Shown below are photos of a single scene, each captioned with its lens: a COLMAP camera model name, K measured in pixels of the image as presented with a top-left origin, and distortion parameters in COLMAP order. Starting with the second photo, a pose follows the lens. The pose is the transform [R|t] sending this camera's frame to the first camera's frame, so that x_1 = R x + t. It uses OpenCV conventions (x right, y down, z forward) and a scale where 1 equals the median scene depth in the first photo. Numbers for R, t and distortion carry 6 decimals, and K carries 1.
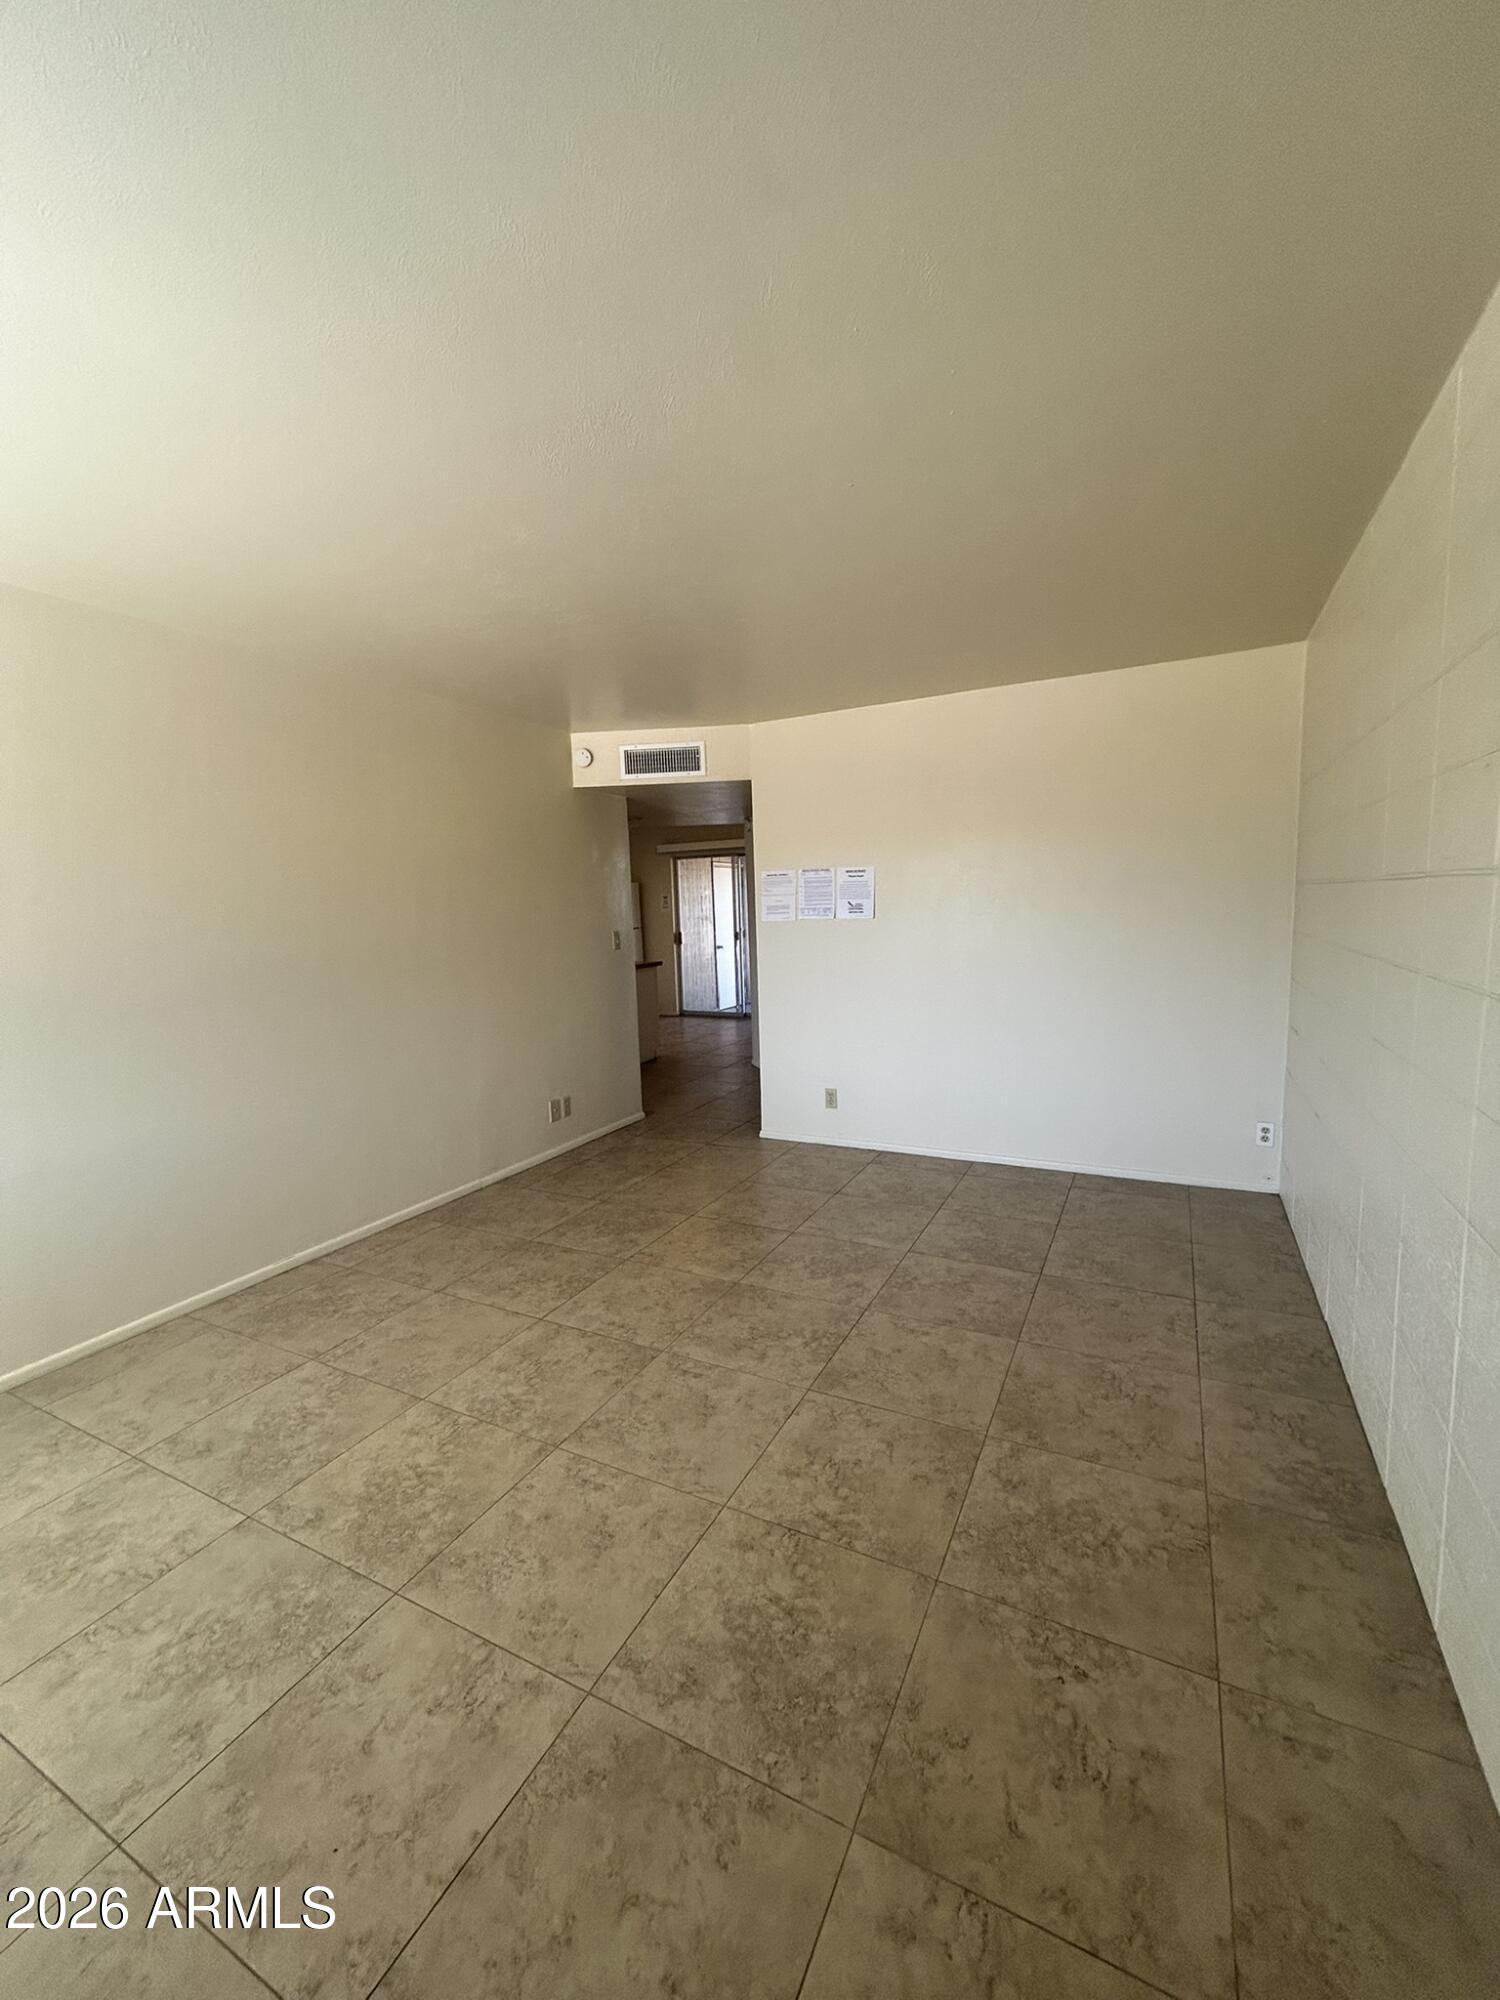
lens RADIAL K [[809.0, 0, 752.2], [0, 809.0, 1003.5], [0, 0, 1]] dist [-0.002879, 0.002098]
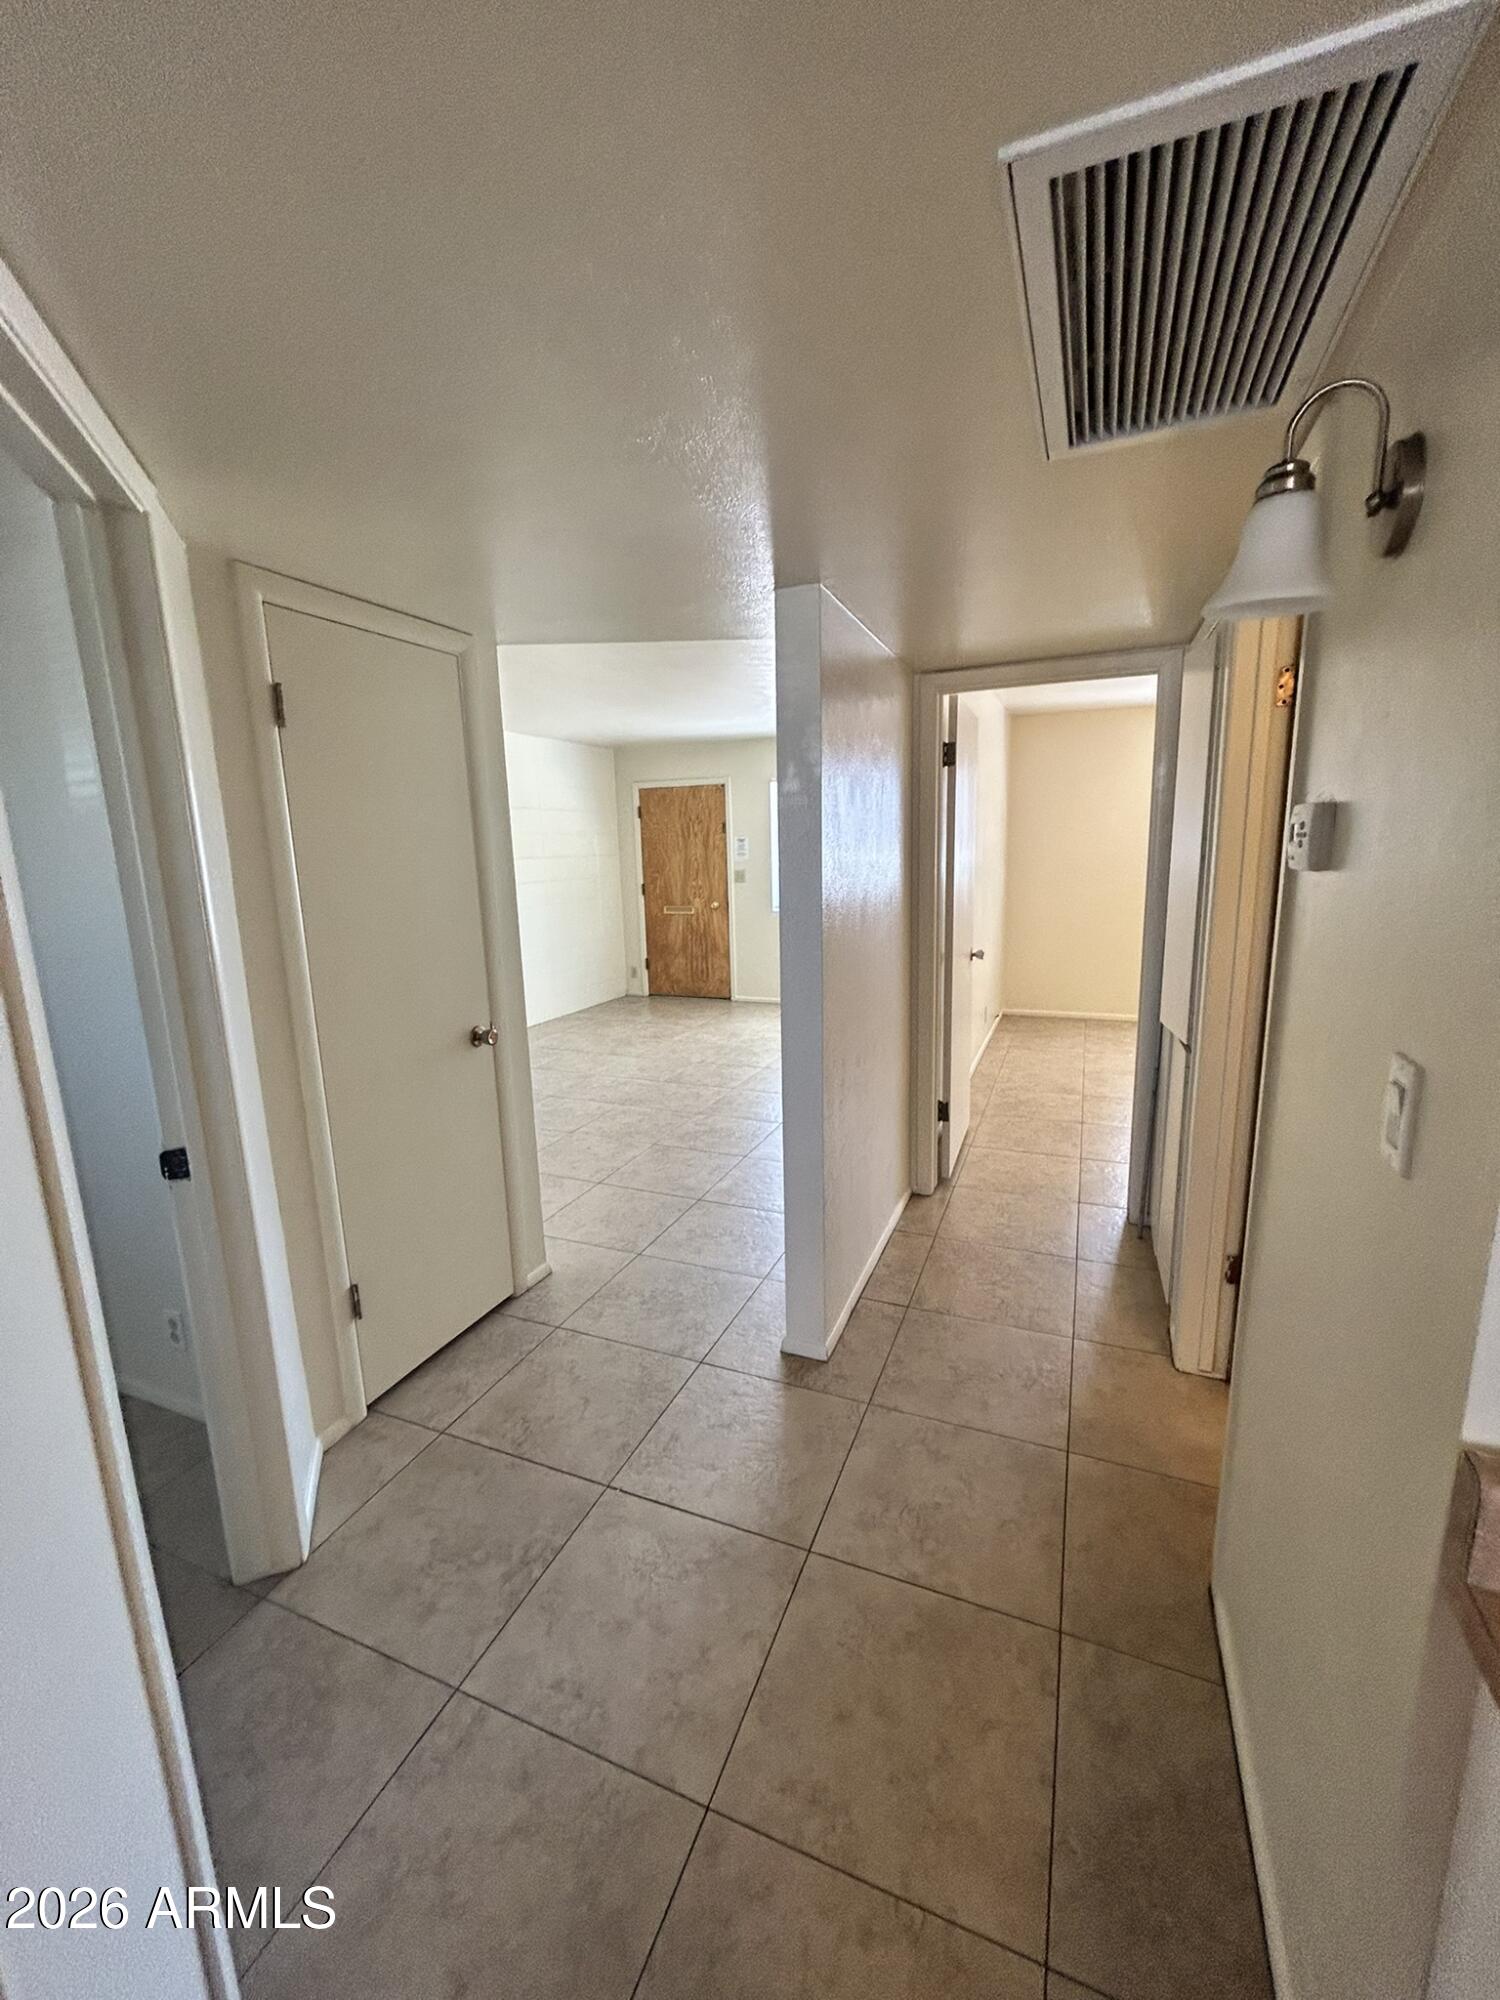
lens RADIAL K [[809.0, 0, 747.9], [0, 809.0, 1001.0], [0, 0, 1]] dist [-0.002879, 0.002098]
pose [[-0.995640, 0.067820, -0.064036, -0.131379], [0.044975, 0.950516, 0.307403, -0.237513], [0.081715, 0.303183, -0.949422, 1.821944]]
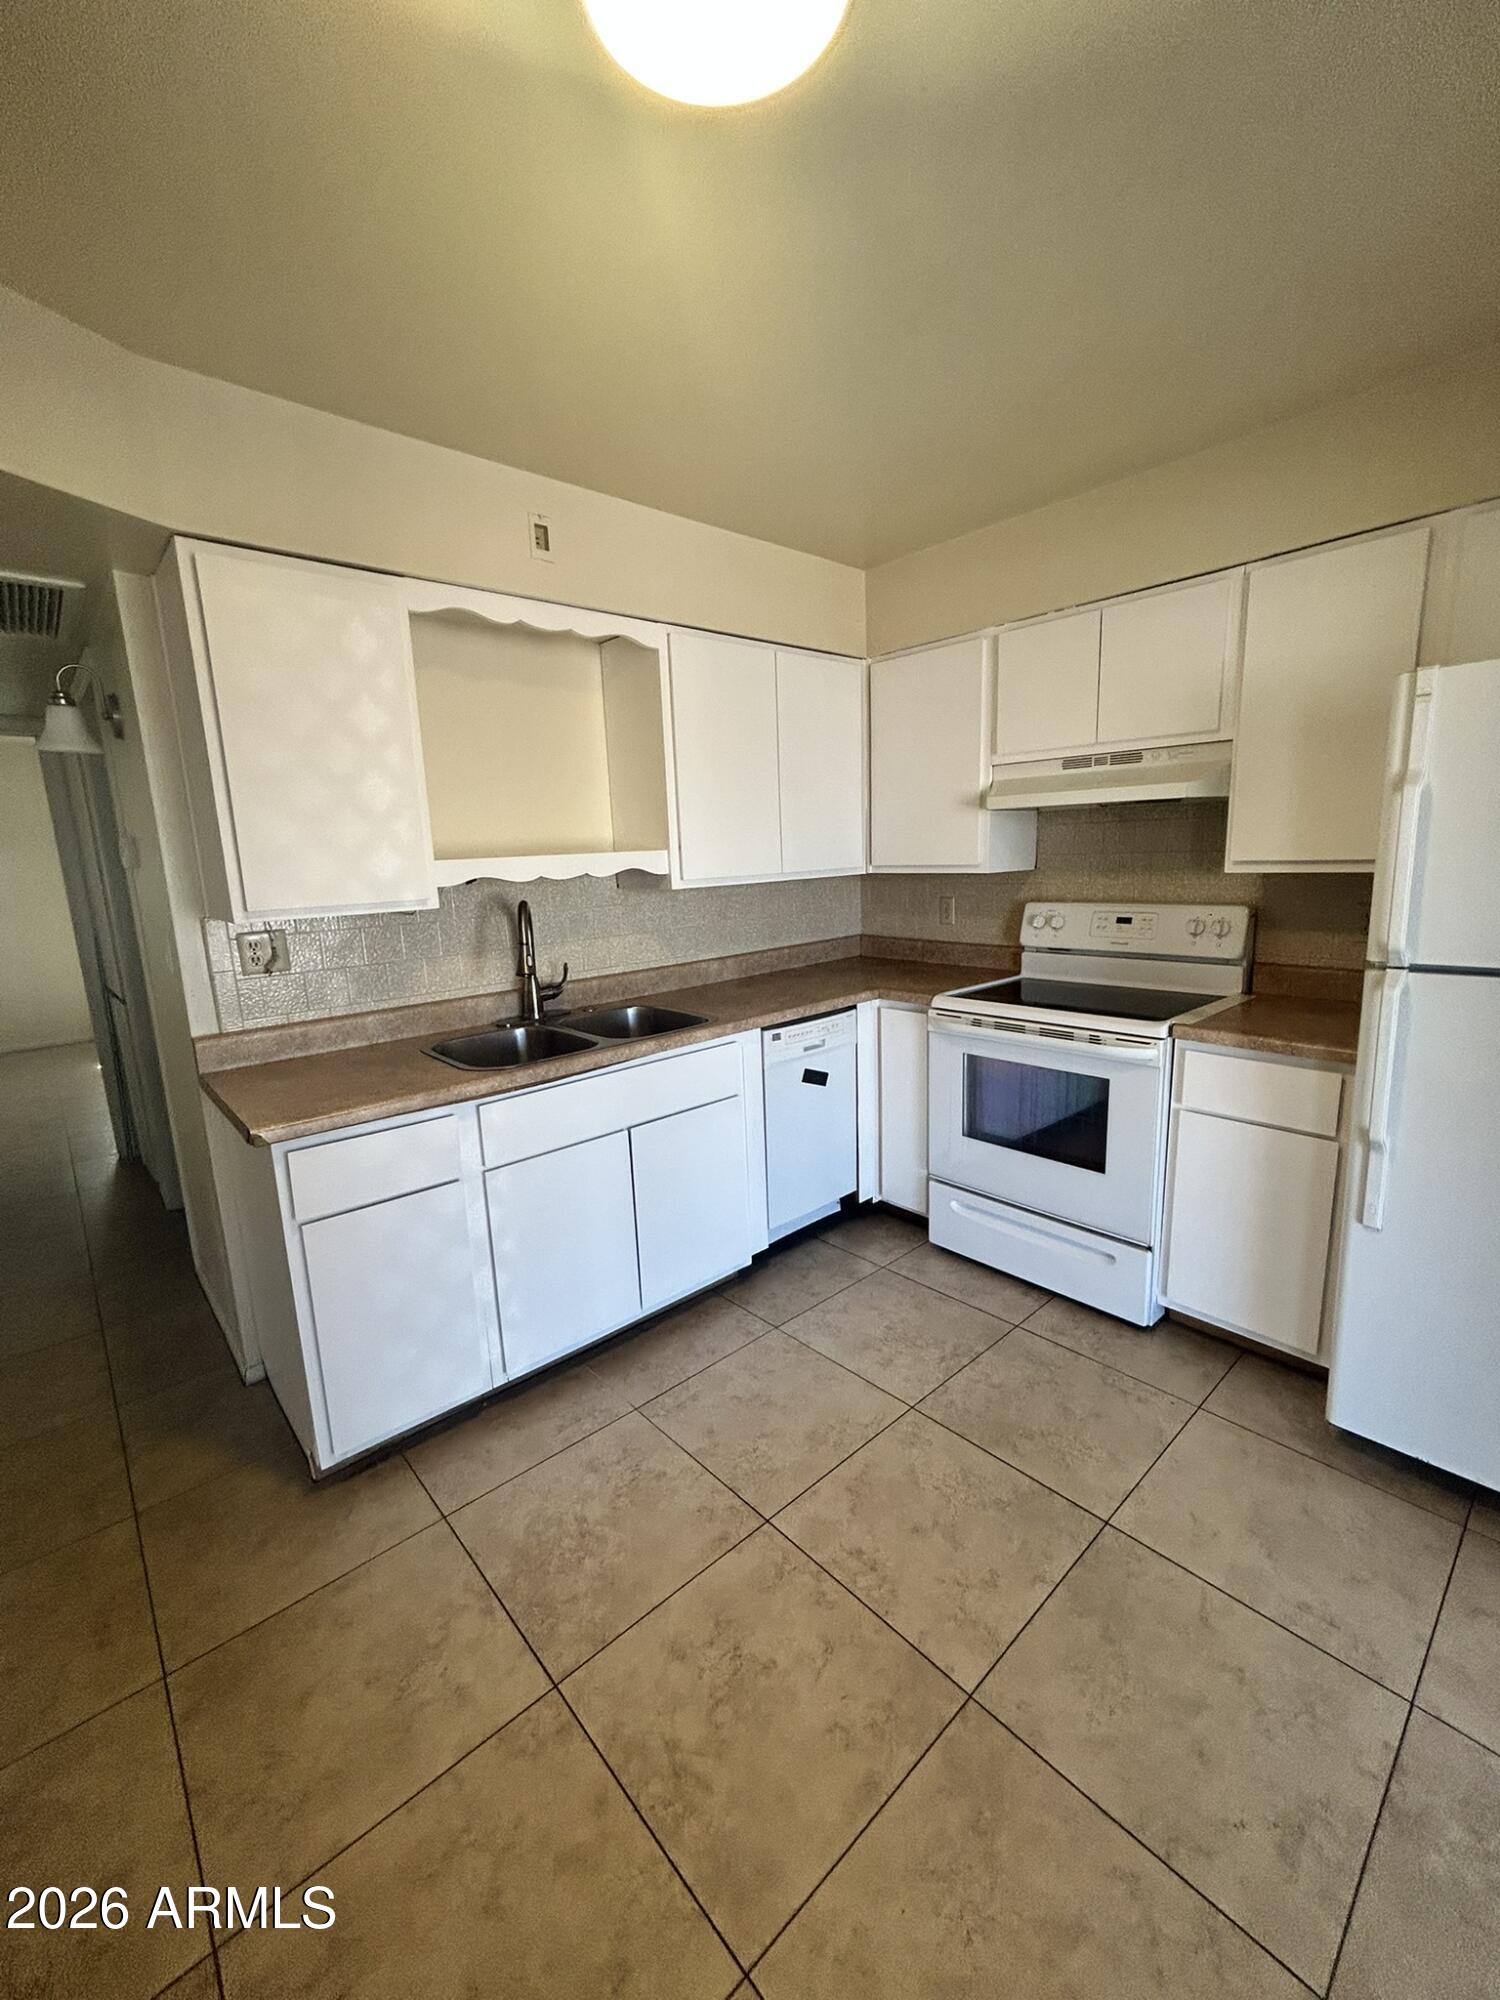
lens RADIAL K [[809.0, 0, 751.8], [0, 809.0, 1002.5], [0, 0, 1]] dist [-0.002879, 0.002098]
pose [[-0.359025, 0.211438, -0.909063, 0.057288], [-0.068723, 0.965369, 0.251675, -0.274646], [0.930795, 0.152831, -0.332060, 2.210062]]
